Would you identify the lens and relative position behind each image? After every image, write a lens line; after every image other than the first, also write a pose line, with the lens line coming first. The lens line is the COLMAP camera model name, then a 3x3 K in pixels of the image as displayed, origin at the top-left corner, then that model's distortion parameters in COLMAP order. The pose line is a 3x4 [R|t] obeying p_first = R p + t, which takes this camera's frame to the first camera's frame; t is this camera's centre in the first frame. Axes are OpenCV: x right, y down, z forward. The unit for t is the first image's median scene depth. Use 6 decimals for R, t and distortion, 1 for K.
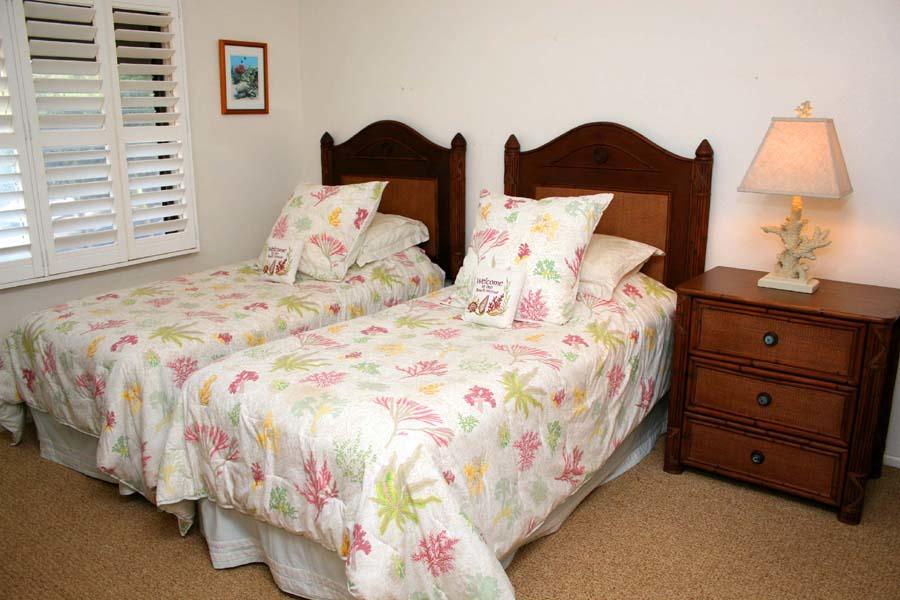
lens RADIAL K [[751.4, 0, 455.4], [0, 751.4, 305.0], [0, 0, 1]] dist [-0.139509, 0.111257]
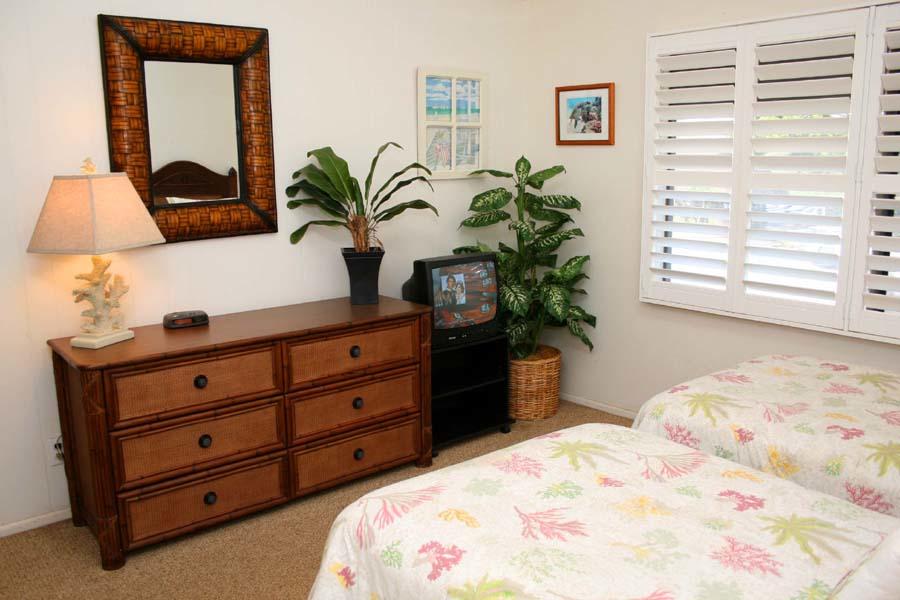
lens RADIAL K [[751.4, 0, 455.8], [0, 751.4, 295.7], [0, 0, 1]] dist [-0.139509, 0.111257]
pose [[-0.229950, 0.181671, -0.956095, 0.592598], [-0.230751, 0.944230, 0.234914, -0.255750], [0.945451, 0.274638, -0.175205, 0.950897]]
